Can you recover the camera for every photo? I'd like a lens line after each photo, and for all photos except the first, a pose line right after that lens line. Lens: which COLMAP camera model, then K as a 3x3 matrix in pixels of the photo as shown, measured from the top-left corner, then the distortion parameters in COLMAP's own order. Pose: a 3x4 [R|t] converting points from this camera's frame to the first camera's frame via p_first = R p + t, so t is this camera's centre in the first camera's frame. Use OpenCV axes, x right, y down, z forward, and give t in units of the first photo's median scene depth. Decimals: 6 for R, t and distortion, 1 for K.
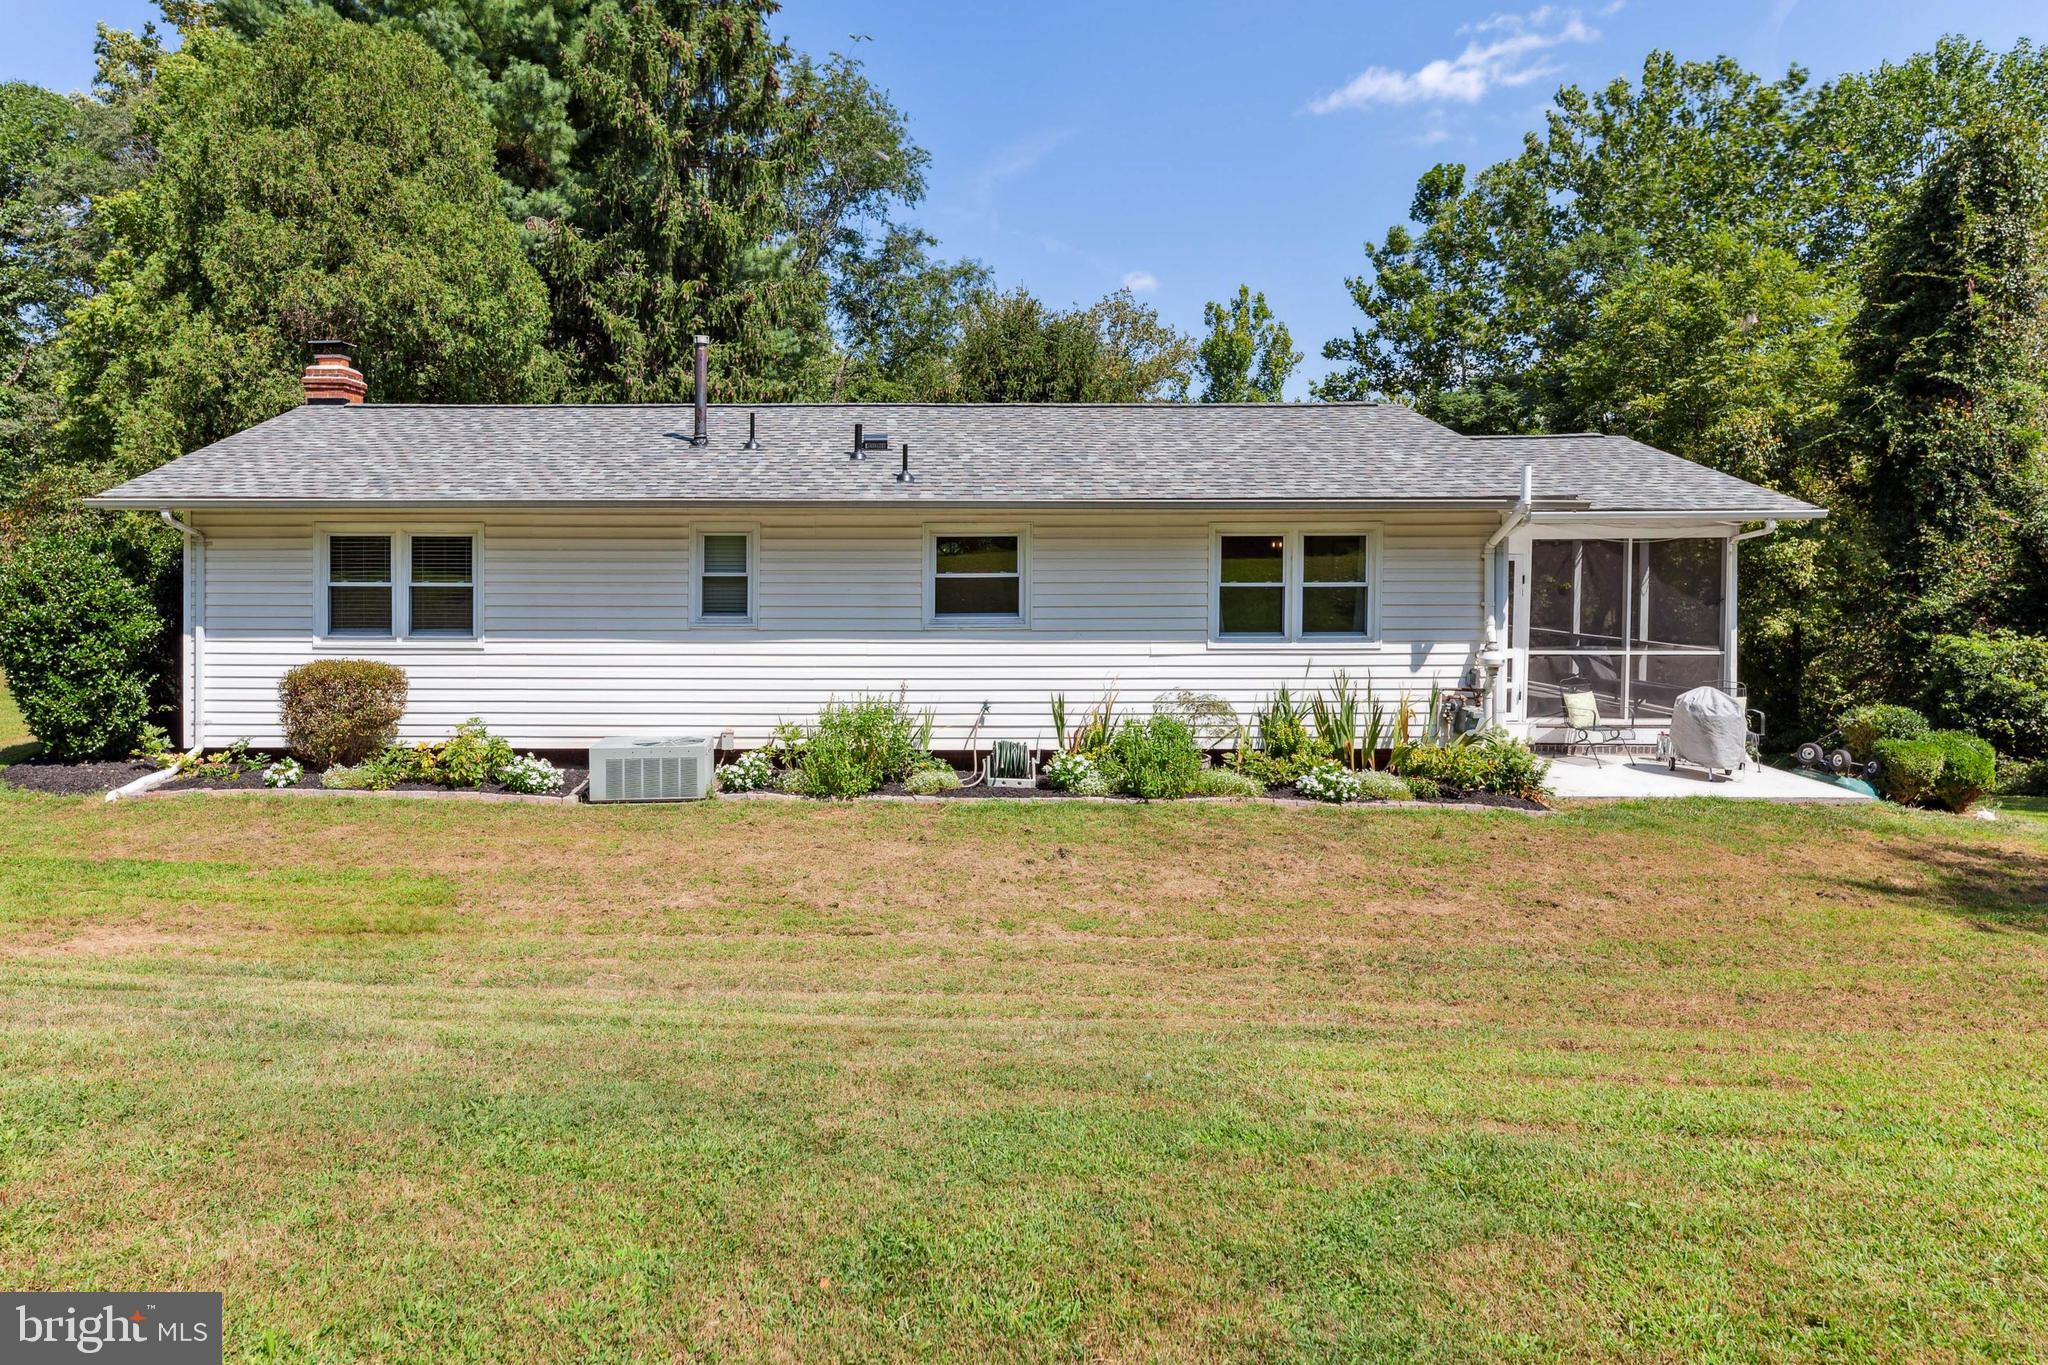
lens RADIAL K [[1175.7, 0, 1024.4], [0, 1175.7, 596.0], [0, 0, 1]] dist [-0.001620, -0.002465]
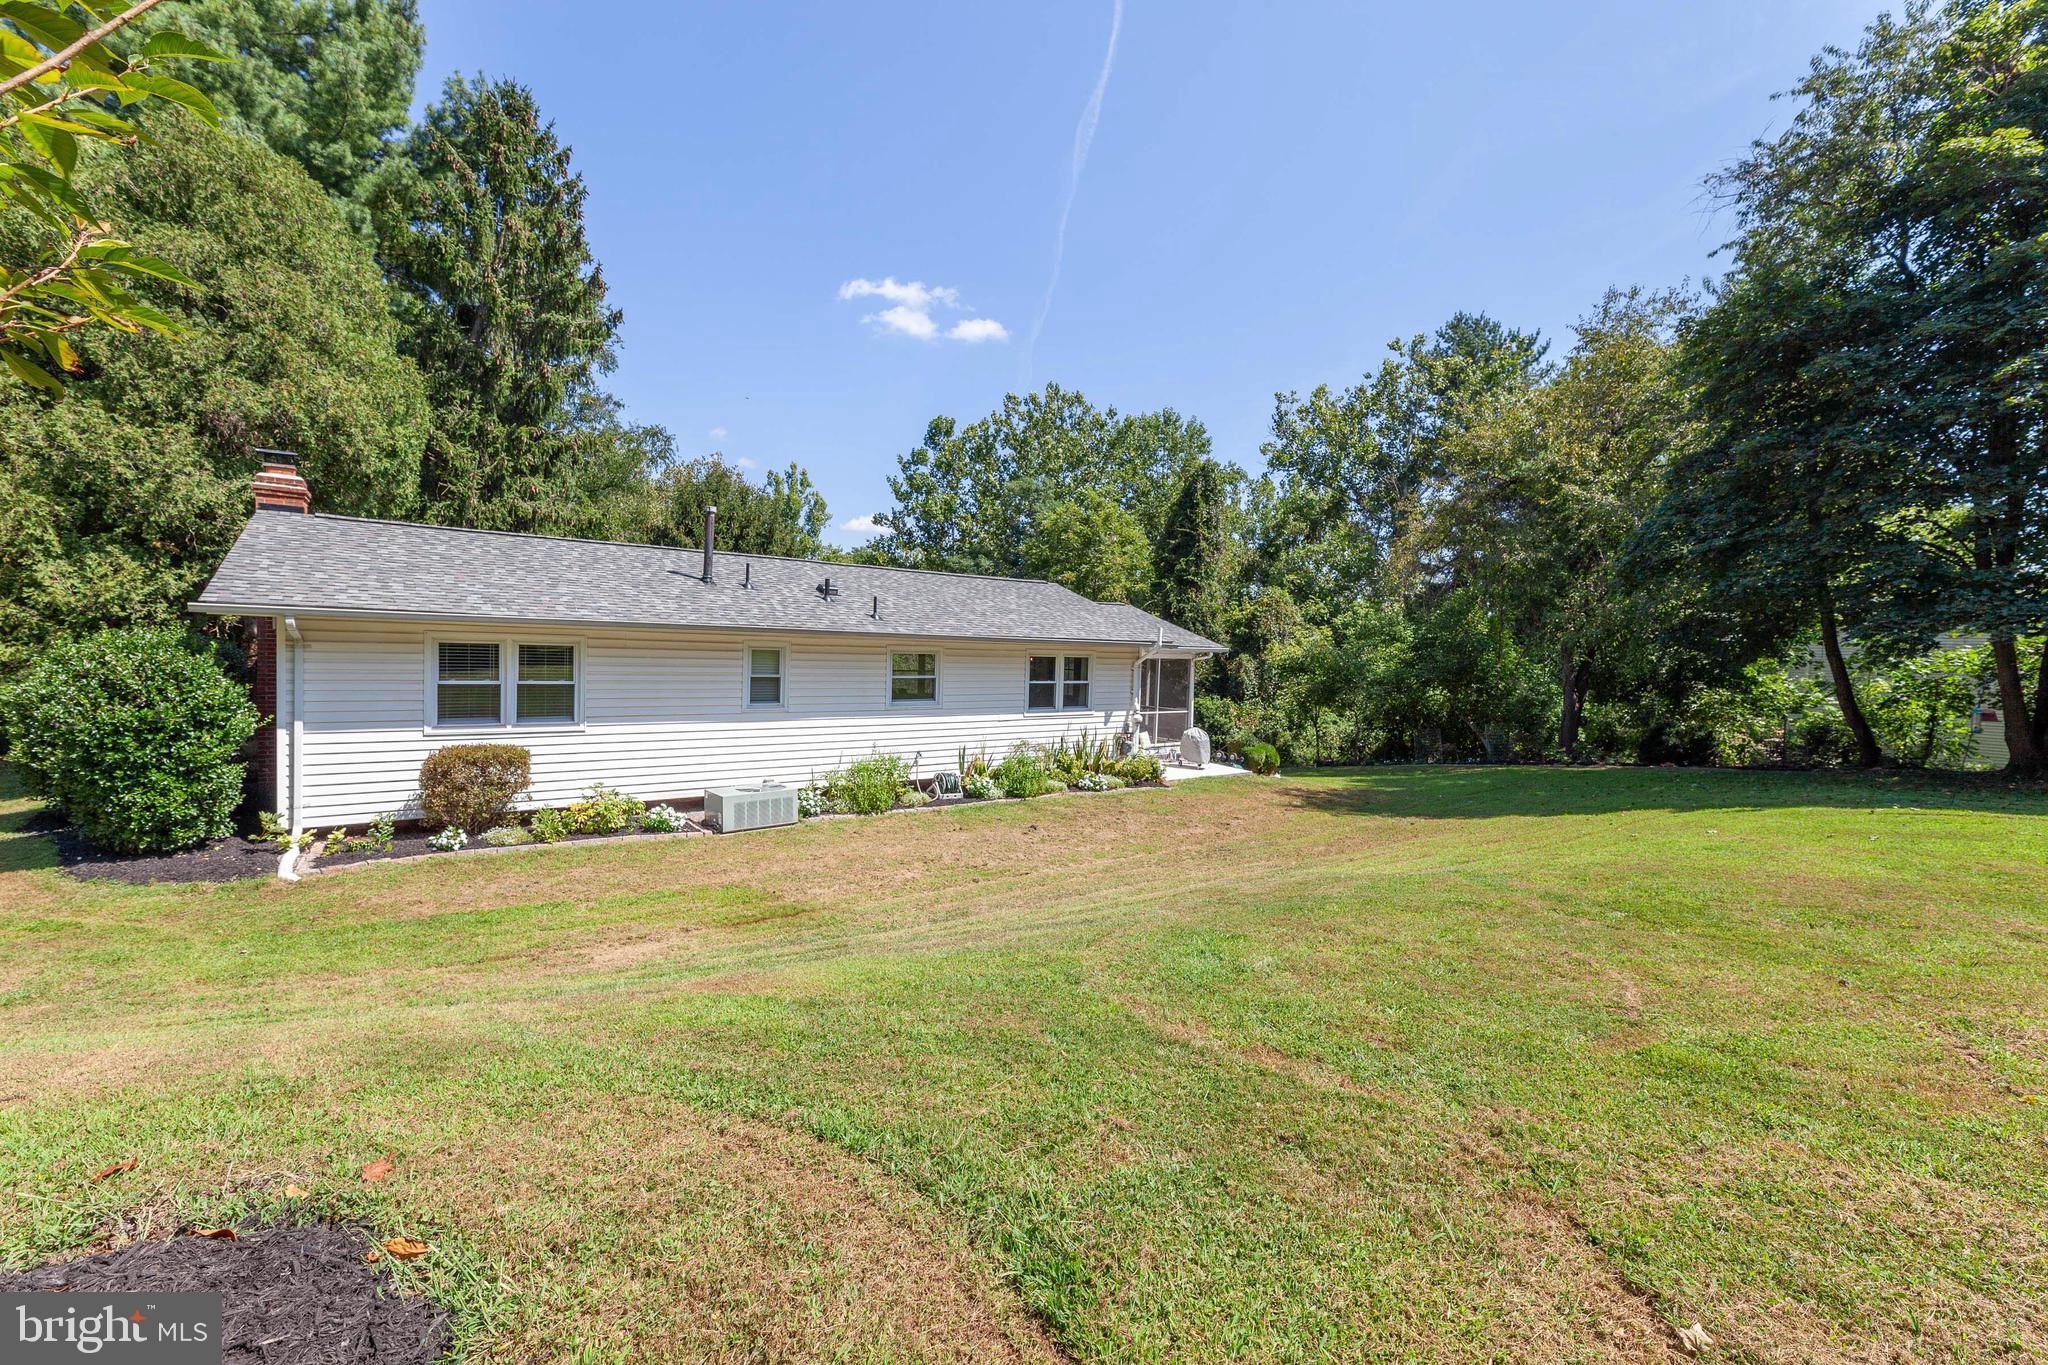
lens RADIAL K [[835.6, 0, 1024.0], [0, 835.6, 682.5], [0, 0, 1]] dist [0.001915, 0.000206]
pose [[0.790451, -0.001724, 0.612523, -0.645909], [-0.014246, 0.999674, 0.021199, -0.036750], [-0.612360, -0.025482, 0.790169, -0.048539]]
